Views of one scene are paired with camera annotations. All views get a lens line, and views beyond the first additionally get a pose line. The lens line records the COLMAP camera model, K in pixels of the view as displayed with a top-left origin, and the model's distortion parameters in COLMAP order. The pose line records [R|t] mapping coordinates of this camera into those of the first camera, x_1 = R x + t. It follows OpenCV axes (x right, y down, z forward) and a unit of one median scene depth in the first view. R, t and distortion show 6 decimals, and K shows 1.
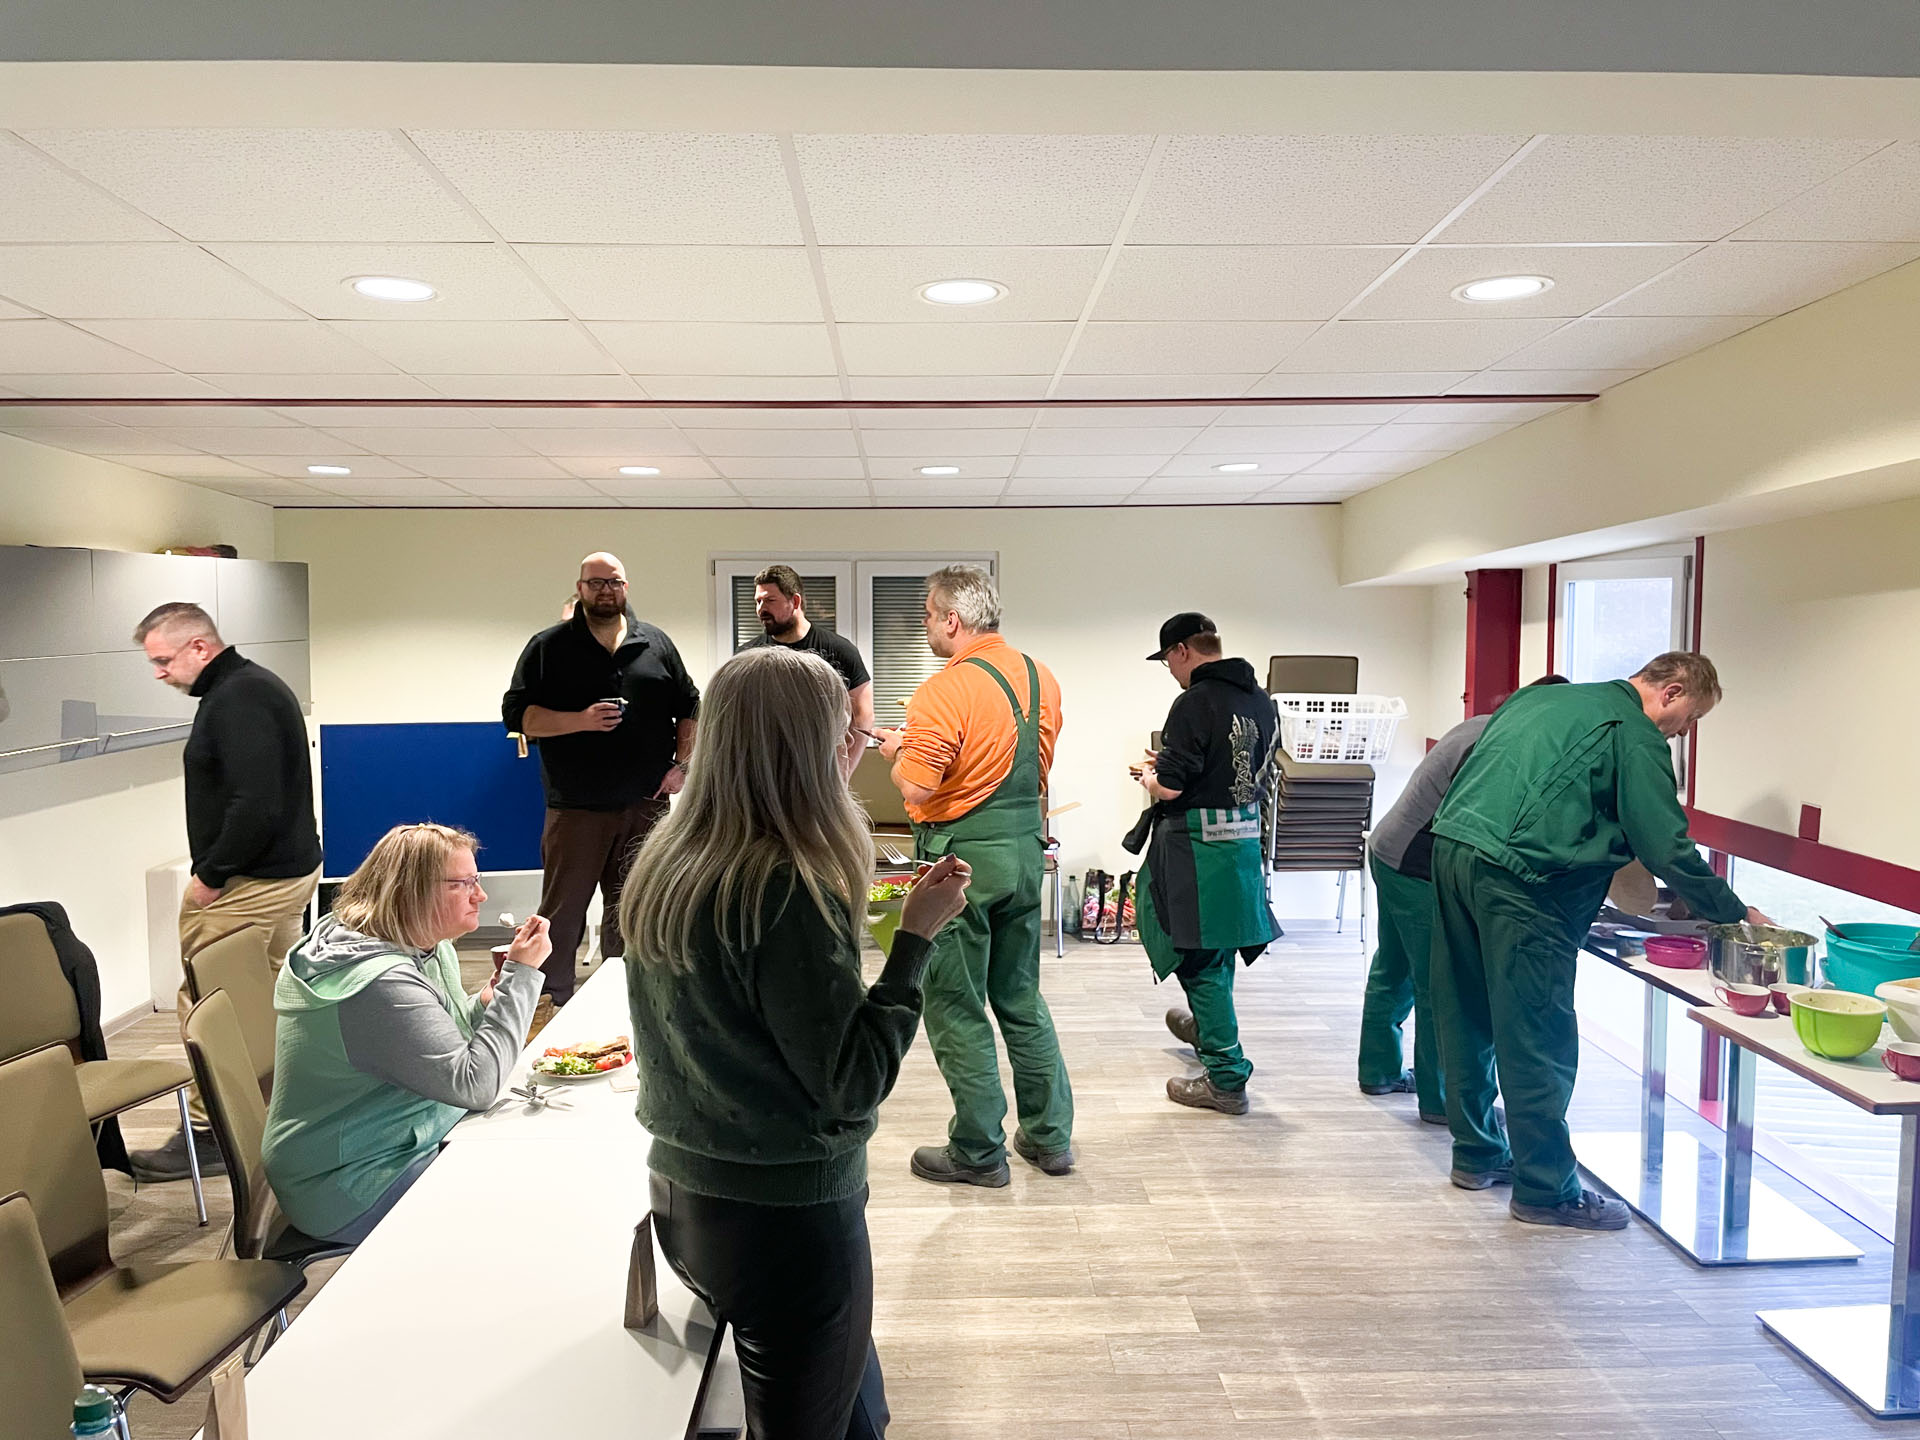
lens RADIAL K [[1465.1, 0, 964.1], [0, 1465.1, 722.8], [0, 0, 1]] dist [0.038510, -0.003214]
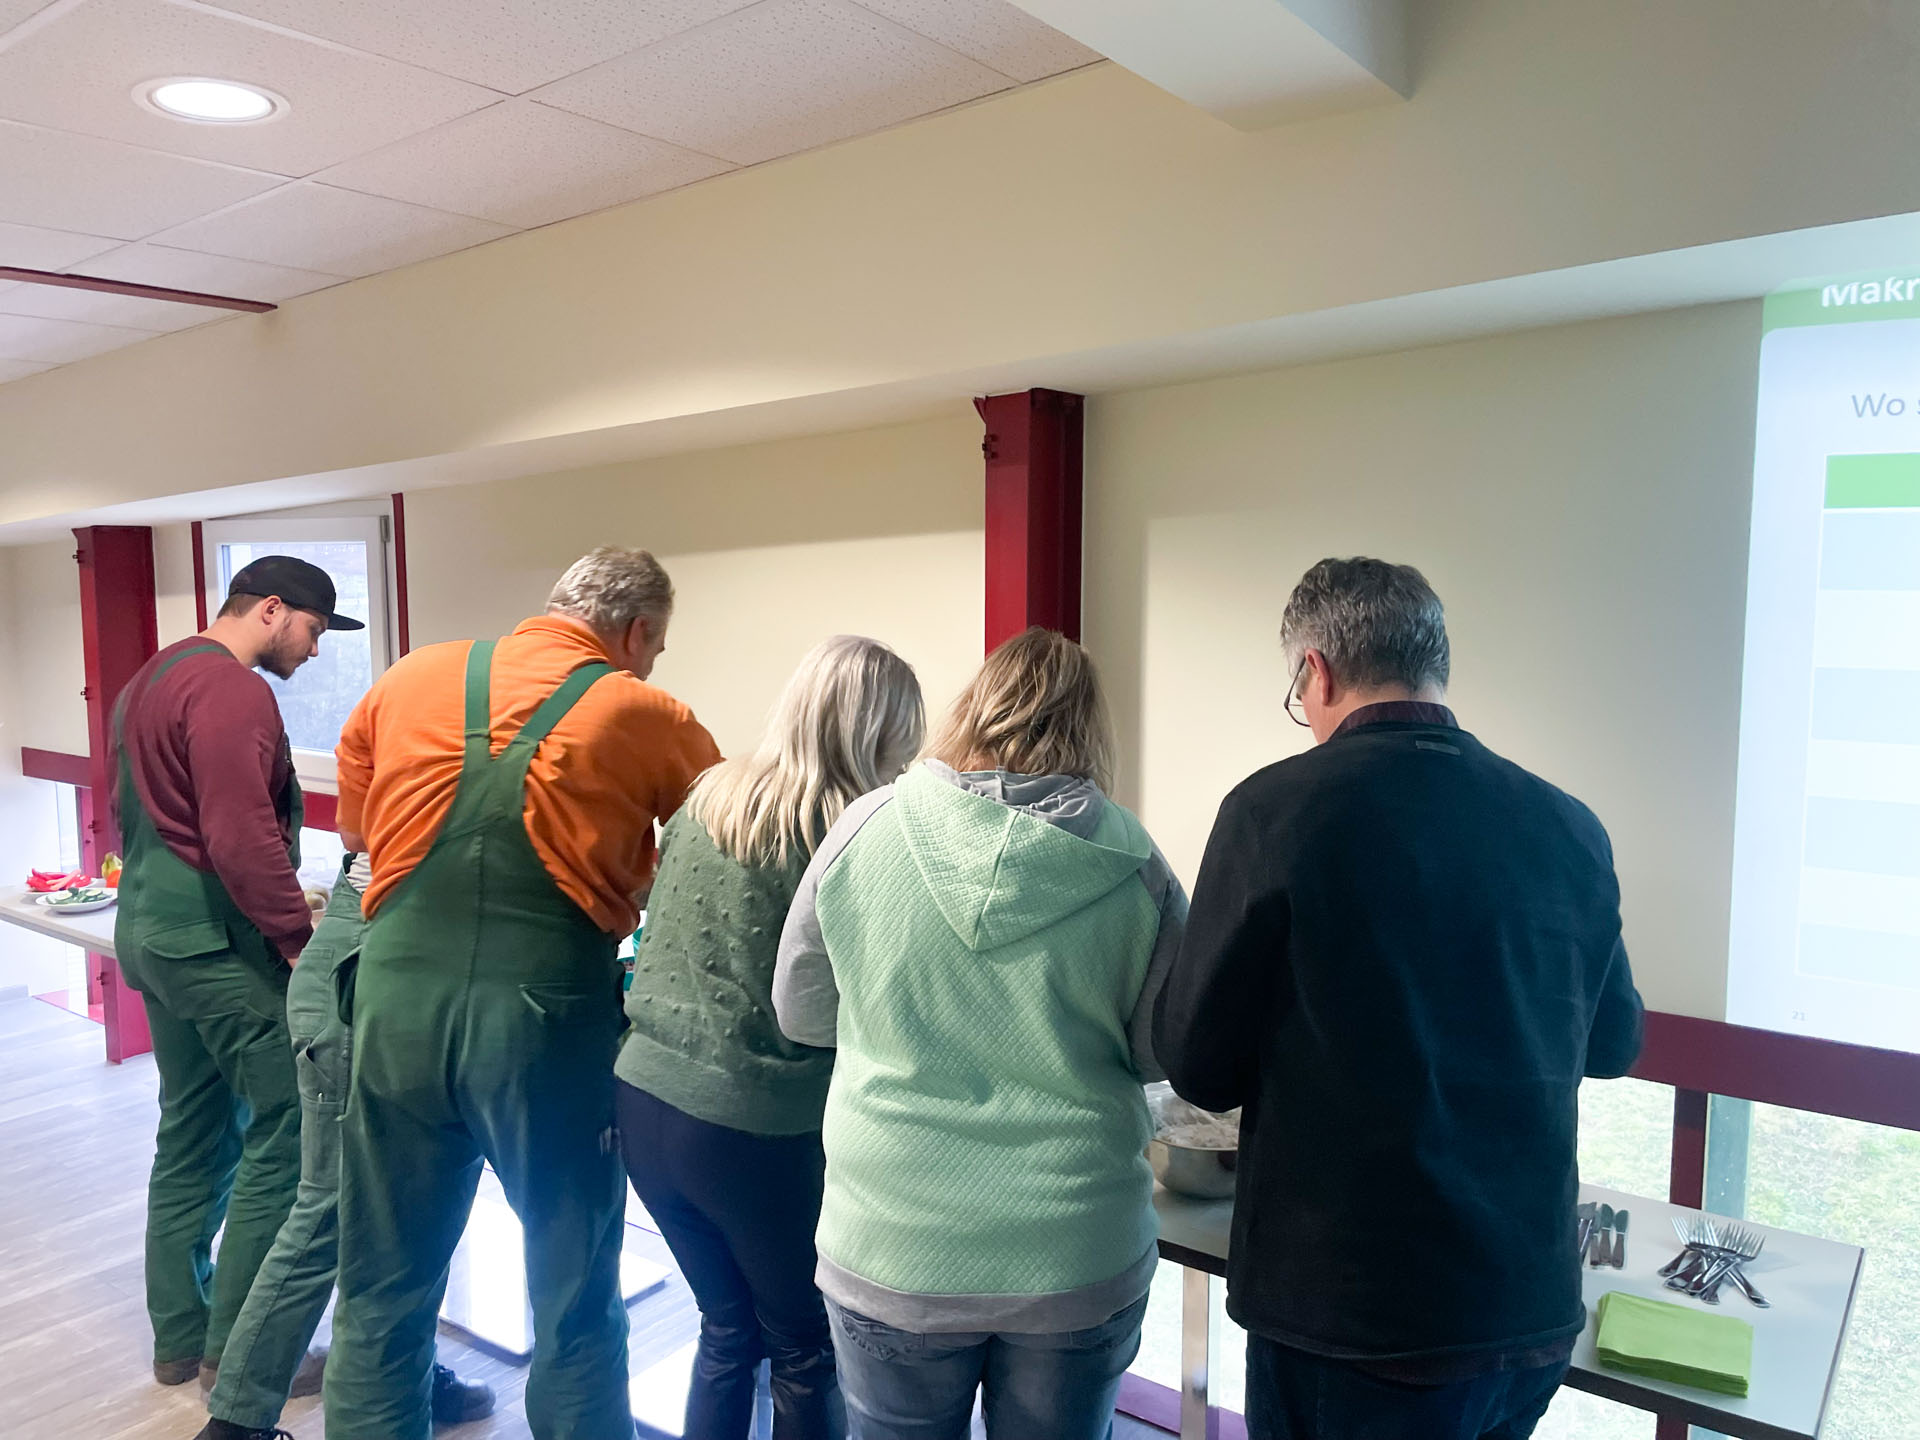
lens RADIAL K [[1465.1, 0, 954.3], [0, 1465.1, 719.3], [0, 0, 1]] dist [0.038510, -0.003214]
pose [[0.614503, -0.079970, 0.784851, 0.010769], [0.065282, 0.996592, 0.050432, -0.013835], [-0.786209, 0.020246, 0.617629, 0.174808]]
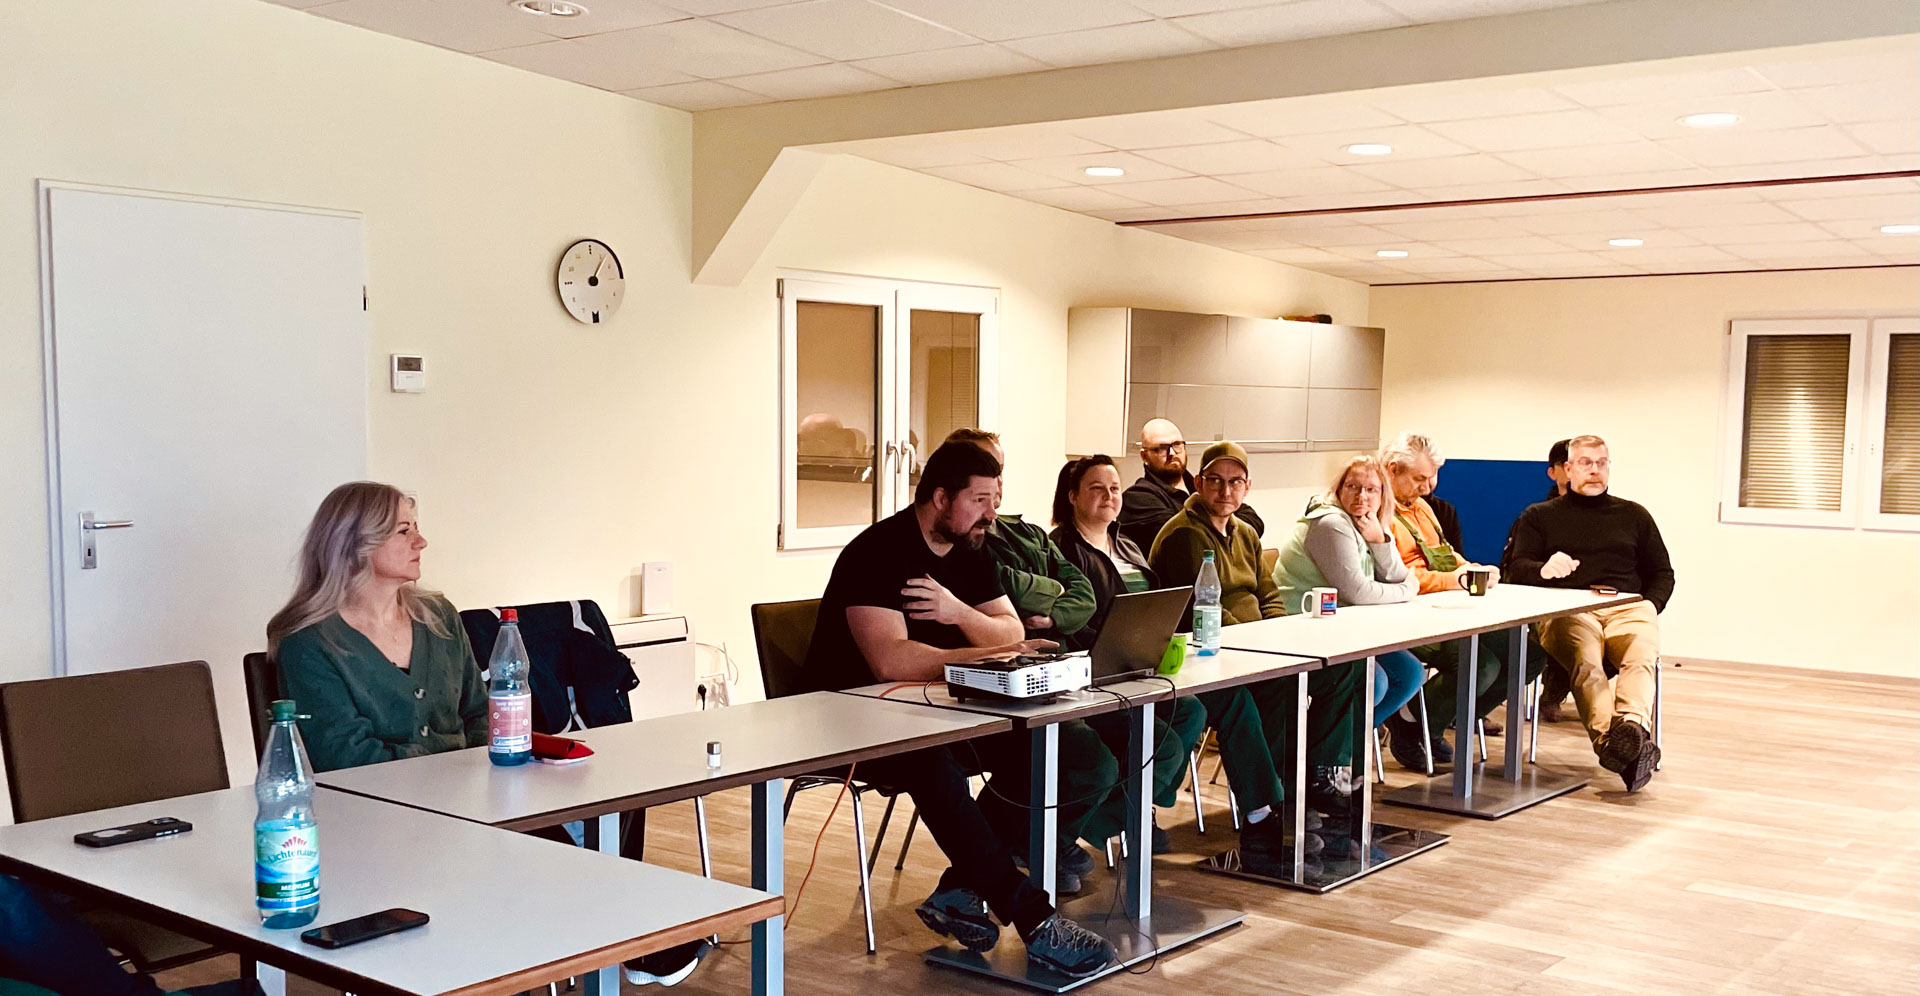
lens RADIAL K [[1922.1, 0, 958.2], [0, 1922.1, 503.1], [0, 0, 1]] dist [0.020921, 0.000000]
pose [[0.763645, 0.044302, -0.644115, 0.387294], [-0.065446, 0.997816, -0.008961, 0.089350], [0.642311, 0.048998, 0.764877, -0.540577]]
